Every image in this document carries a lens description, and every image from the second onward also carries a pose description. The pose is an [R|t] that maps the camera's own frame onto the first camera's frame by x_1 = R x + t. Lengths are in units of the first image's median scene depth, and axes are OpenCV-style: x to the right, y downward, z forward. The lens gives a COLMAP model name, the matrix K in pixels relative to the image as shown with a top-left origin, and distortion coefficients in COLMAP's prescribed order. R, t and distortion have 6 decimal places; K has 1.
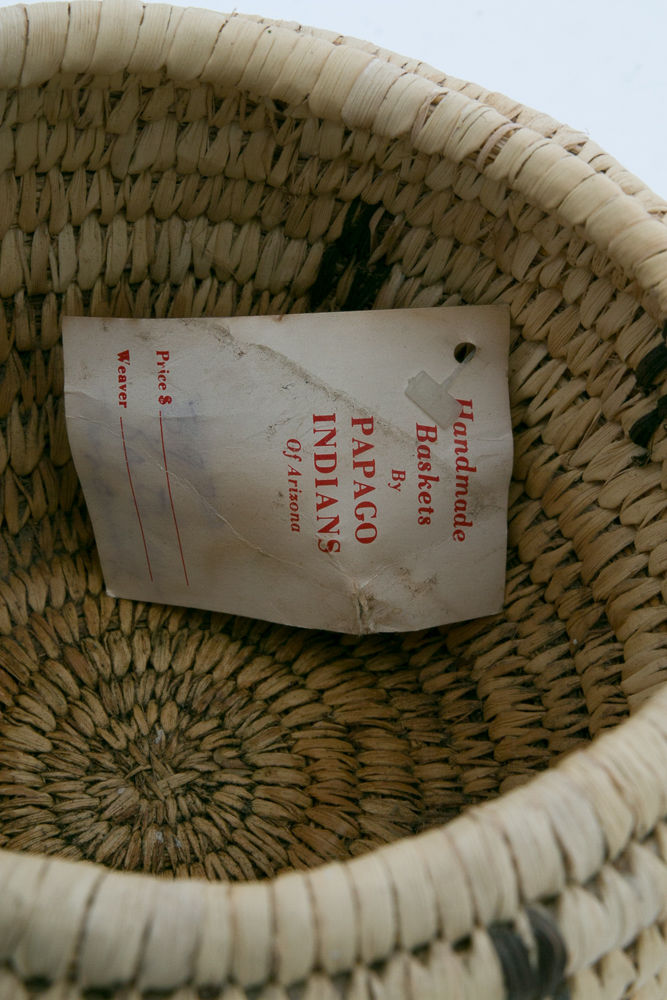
lens RADIAL K [[1828.1, 0, 331.9], [0, 1828.1, 500.5], [0, 0, 1]] dist [0.023560, 0.000000]
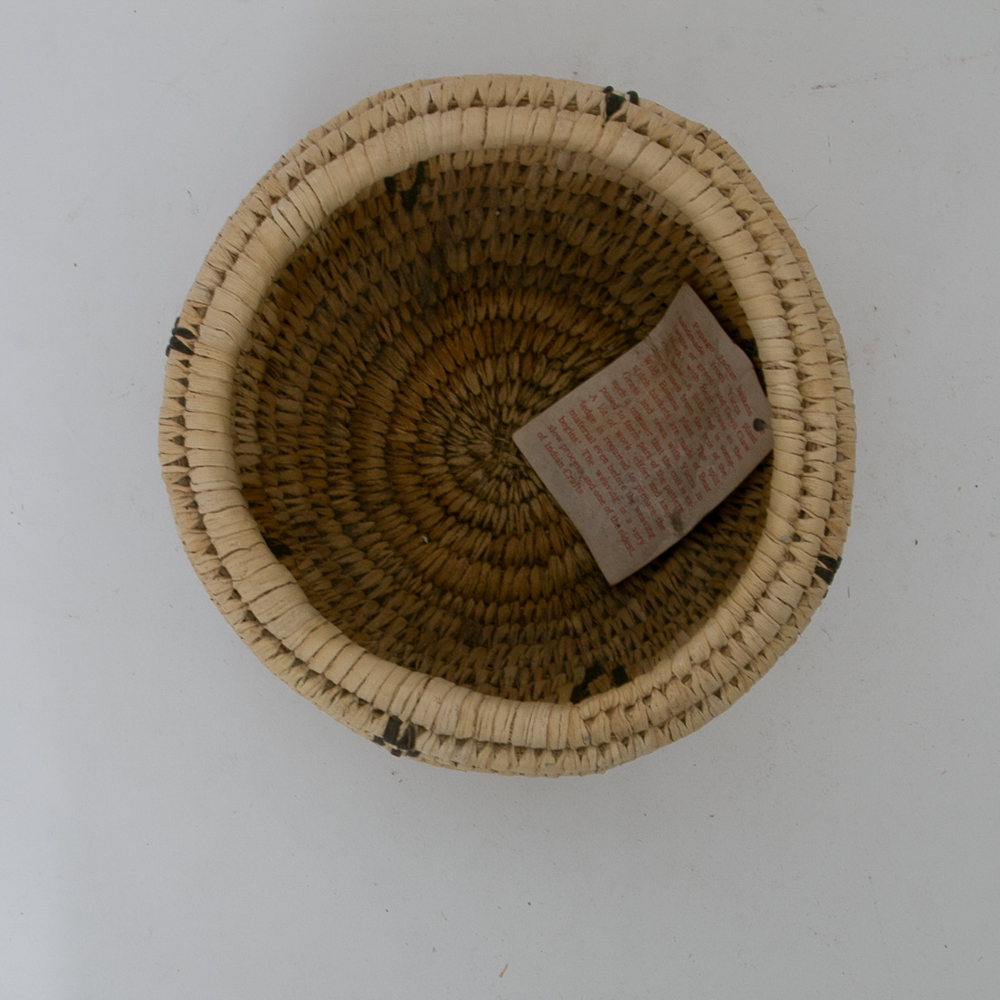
lens RADIAL K [[1784.3, 0, 497.6], [0, 1784.3, 503.1], [0, 0, 1]] dist [-0.060824, 0.000000]
pose [[0.651484, 0.743636, -0.150250, 0.194628], [-0.539413, 0.593297, 0.597522, -0.836227], [0.533482, -0.308229, 0.787650, -0.376342]]
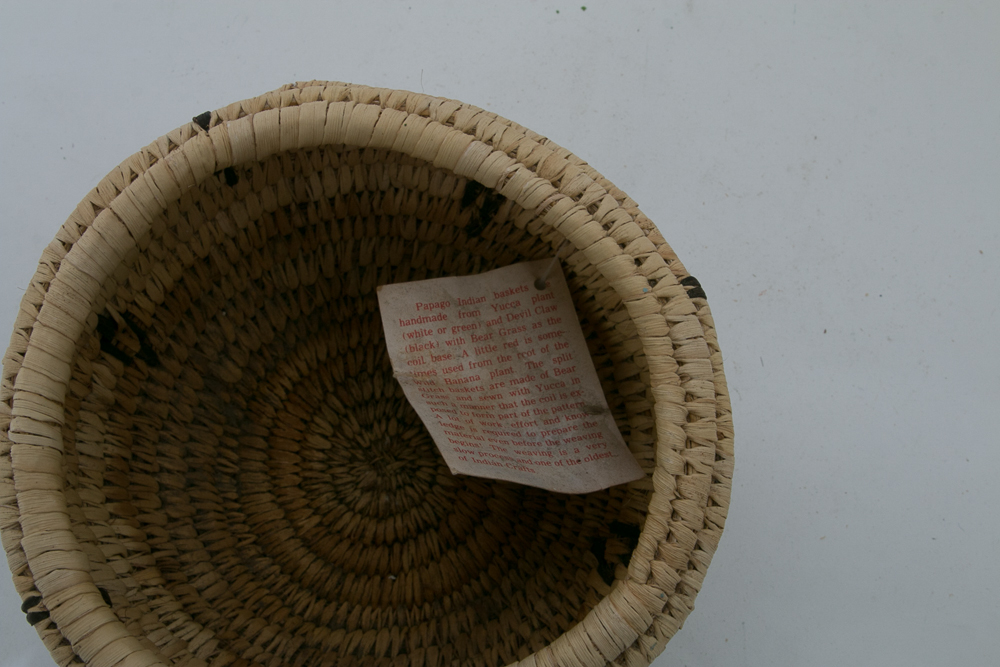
lens RADIAL K [[973.9, 0, 493.6], [0, 973.9, 330.2], [0, 0, 1]] dist [-0.133503, 0.000000]
pose [[0.994494, 0.020320, -0.102809, 0.115167], [0.024010, 0.910750, 0.412259, -0.383452], [0.102010, -0.412457, 0.905247, 0.154528]]
